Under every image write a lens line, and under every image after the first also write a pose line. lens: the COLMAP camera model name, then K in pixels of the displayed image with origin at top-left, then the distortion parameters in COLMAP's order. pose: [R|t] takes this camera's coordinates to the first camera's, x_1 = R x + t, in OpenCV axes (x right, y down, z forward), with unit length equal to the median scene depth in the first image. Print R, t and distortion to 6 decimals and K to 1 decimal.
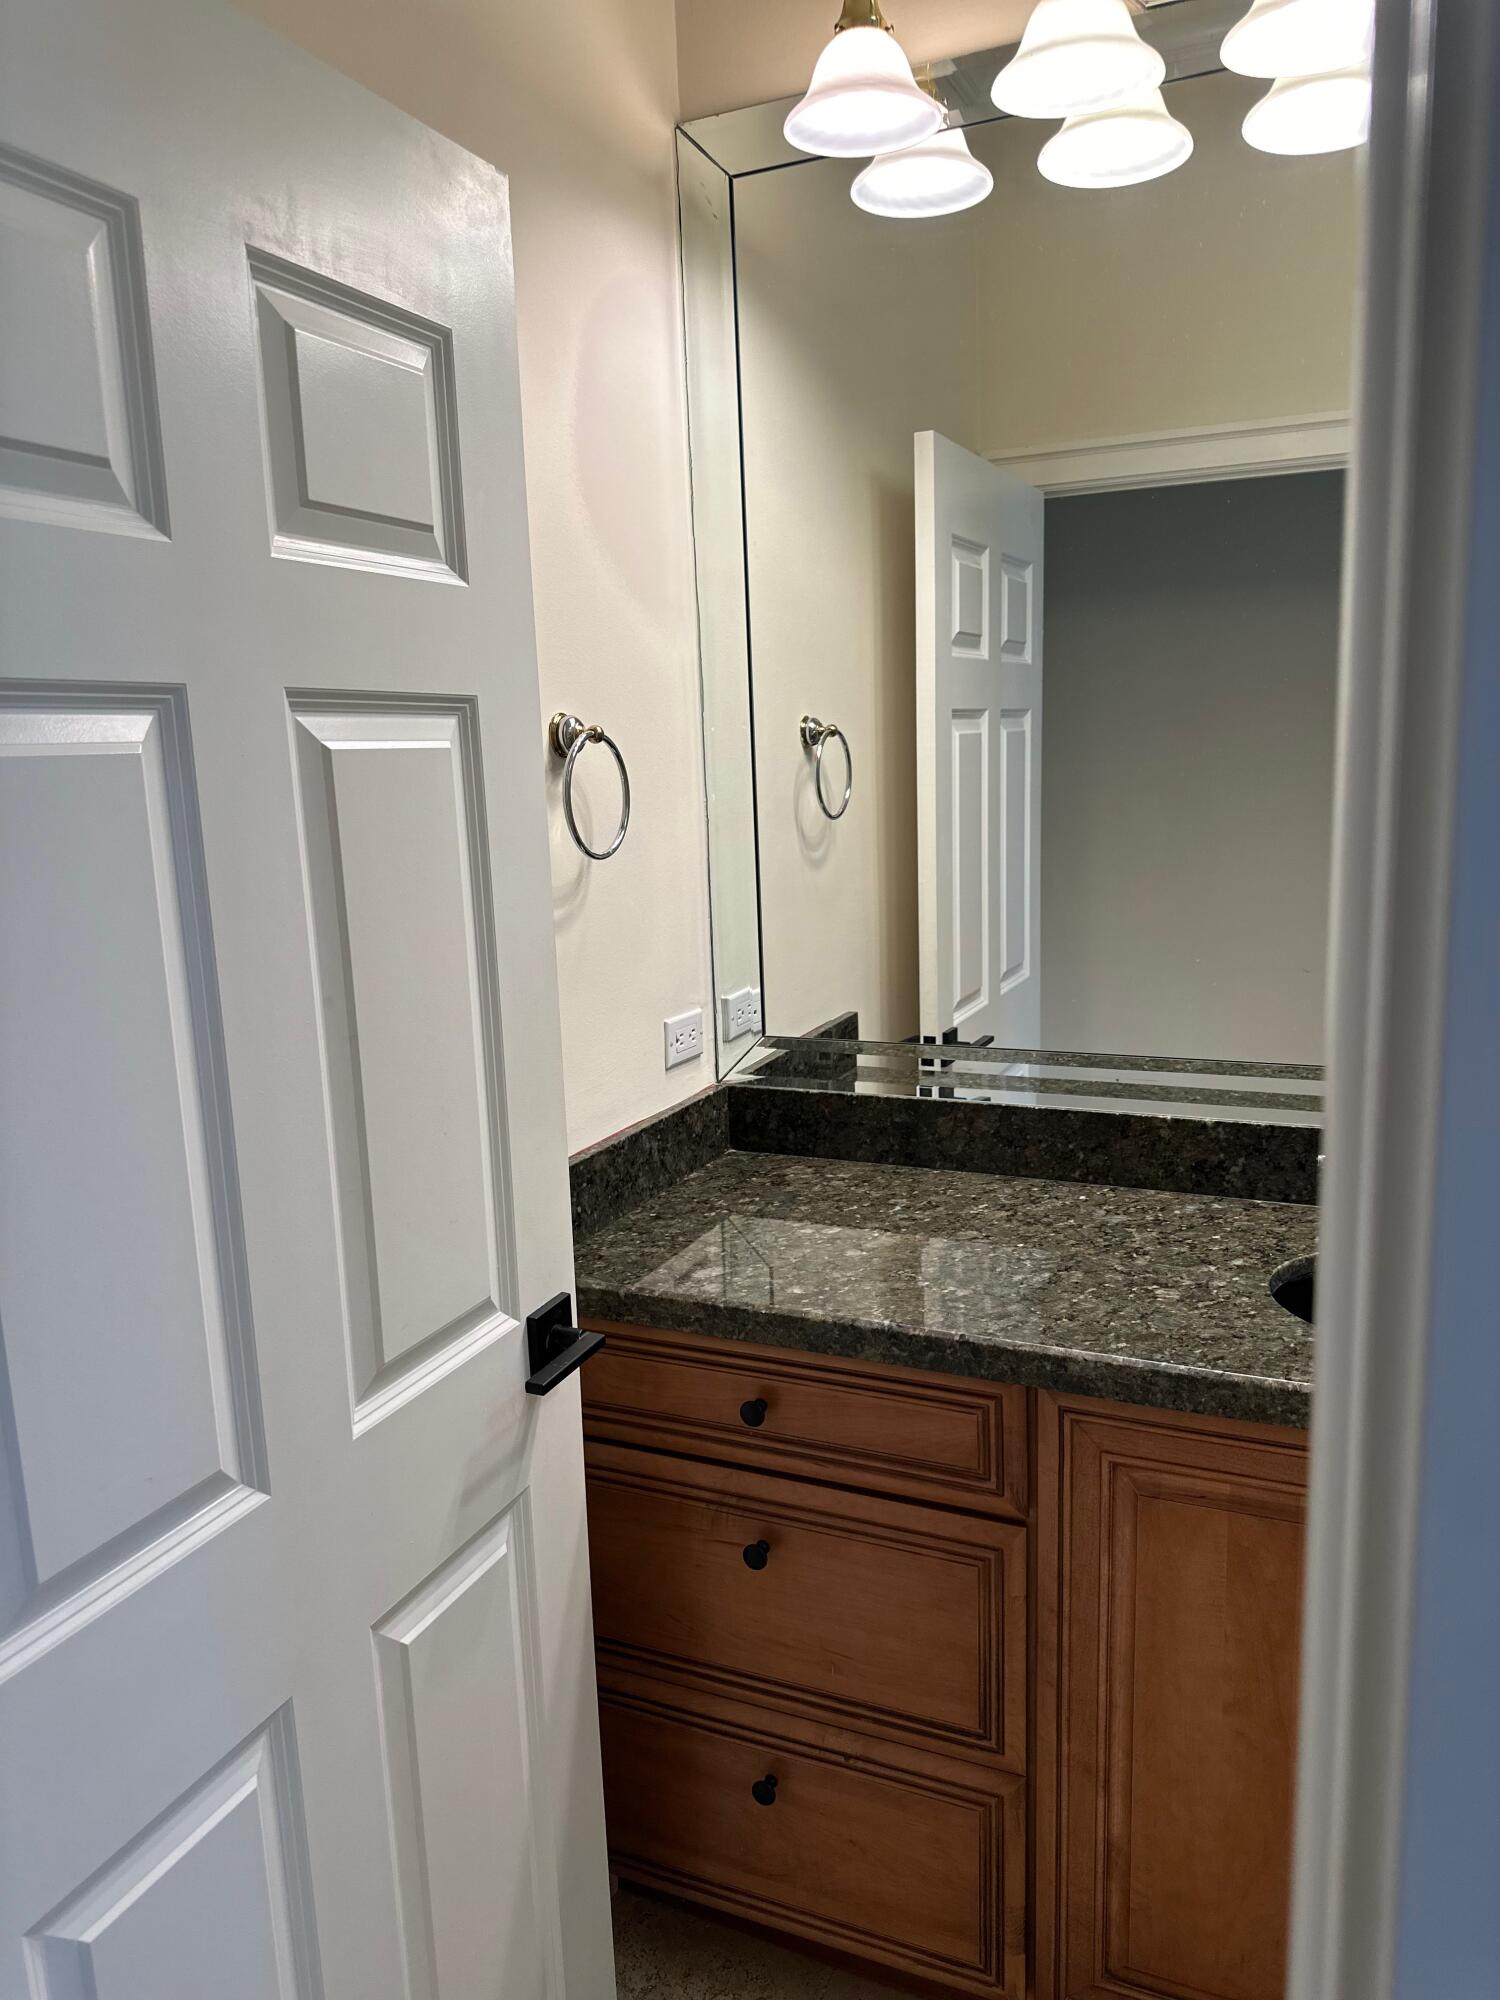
lens RADIAL K [[1418.9, 0, 751.1], [0, 1418.9, 1002.0], [0, 0, 1]] dist [-0.002486, -0.001225]
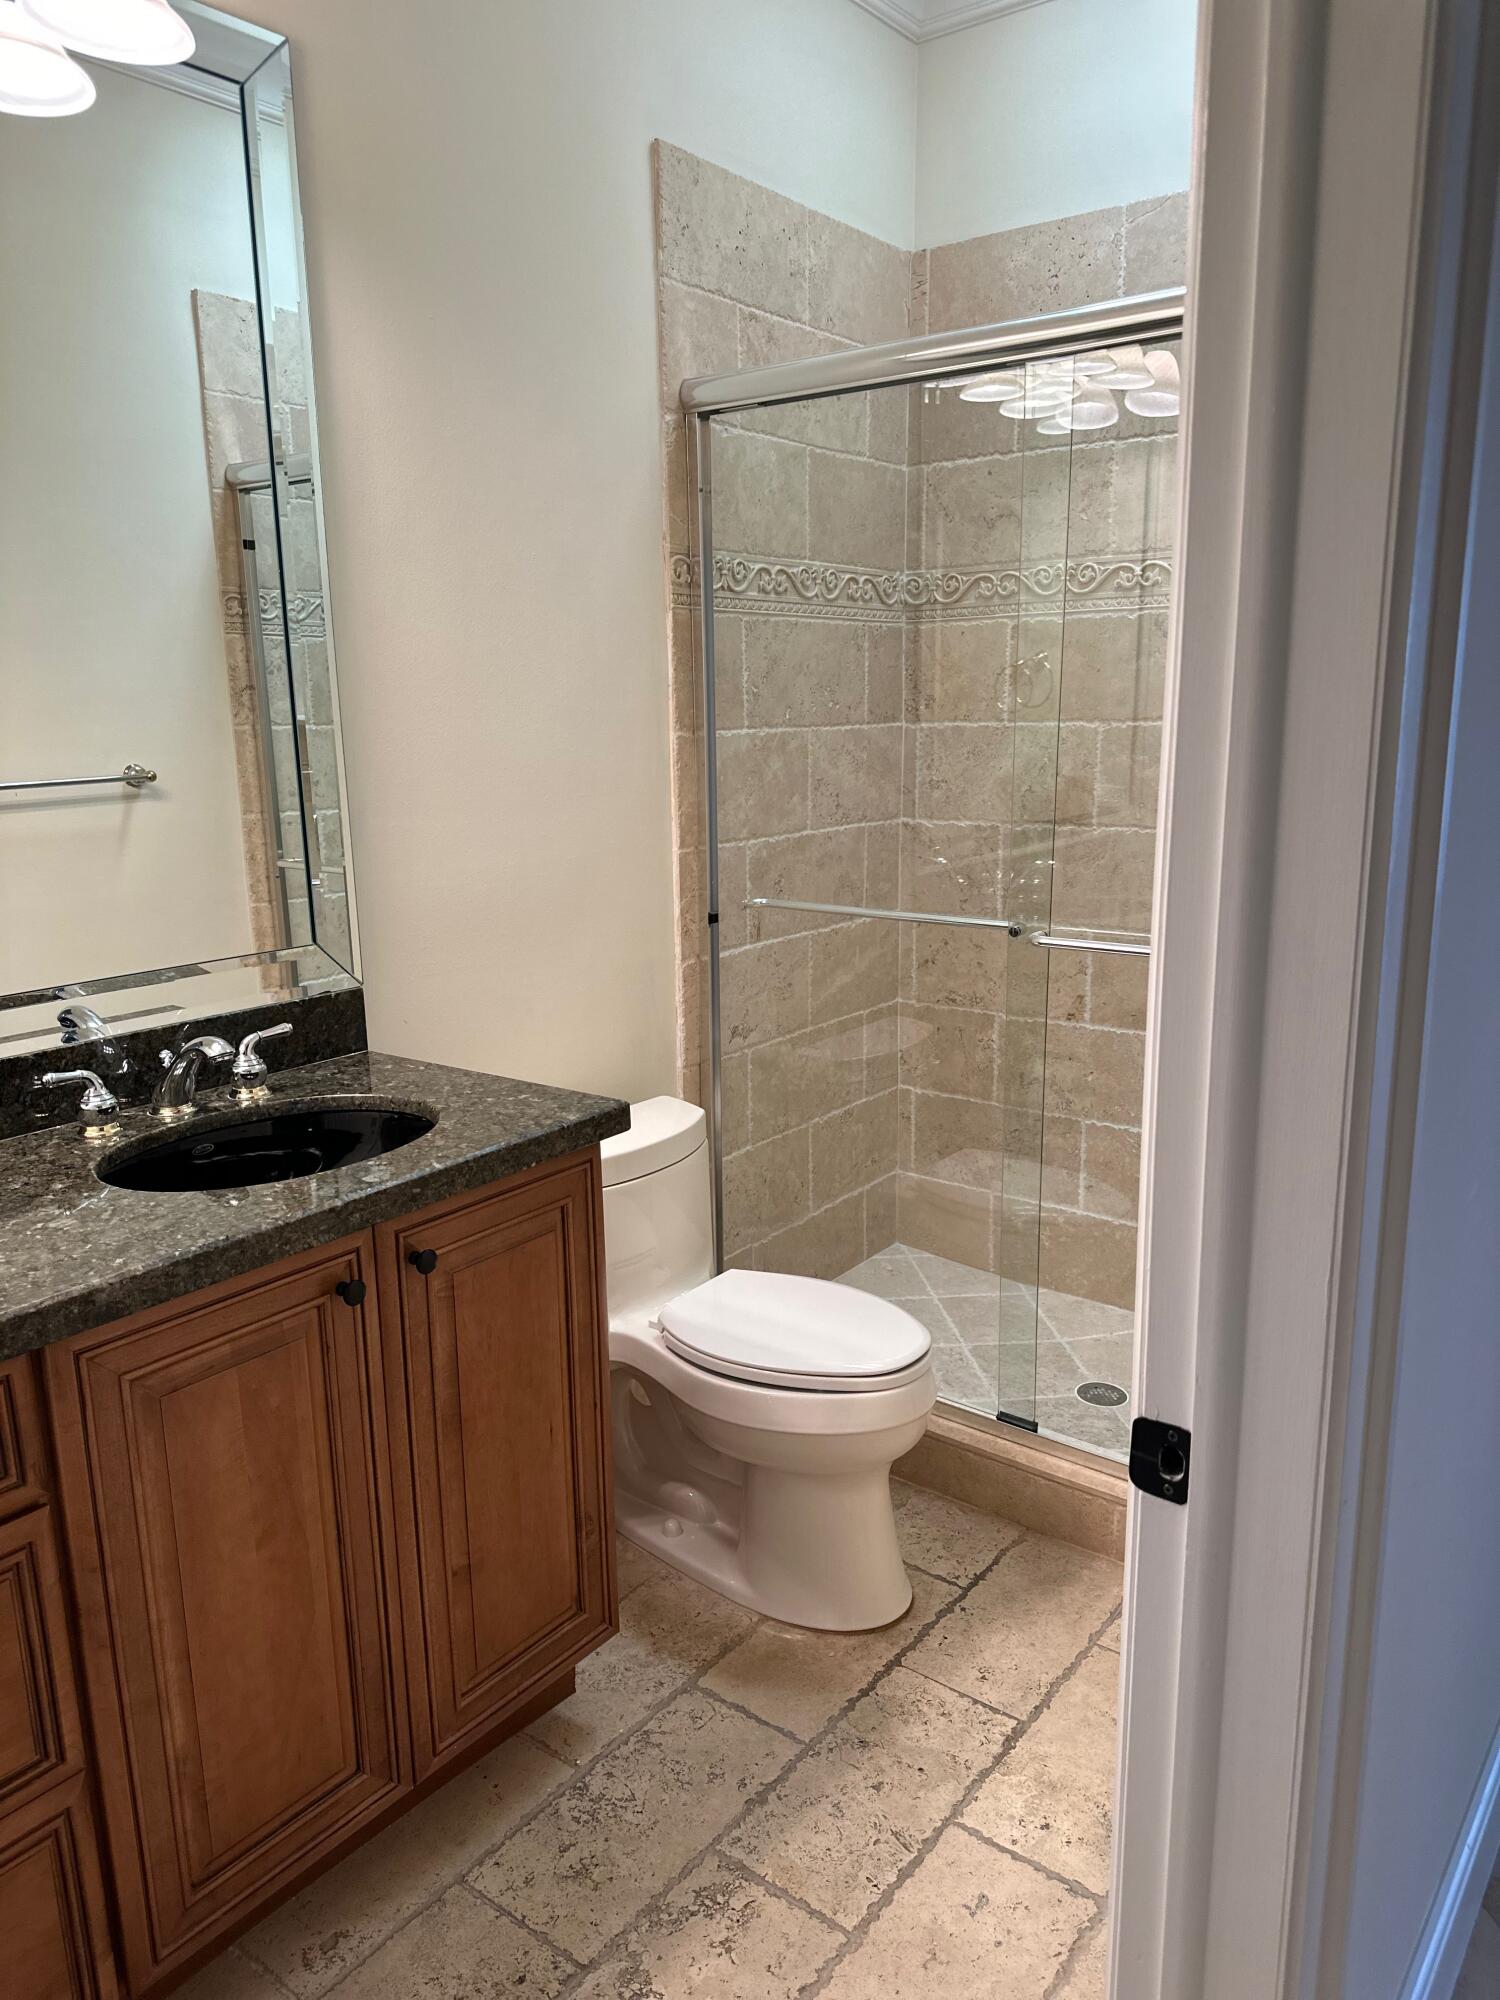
lens RADIAL K [[1418.9, 0, 751.1], [0, 1418.9, 1002.0], [0, 0, 1]] dist [-0.002486, -0.001225]
pose [[0.238579, -0.180341, 0.954231, -0.511063], [0.182438, 0.973434, 0.138356, 0.008433], [-0.953833, 0.141079, 0.265142, 0.271475]]
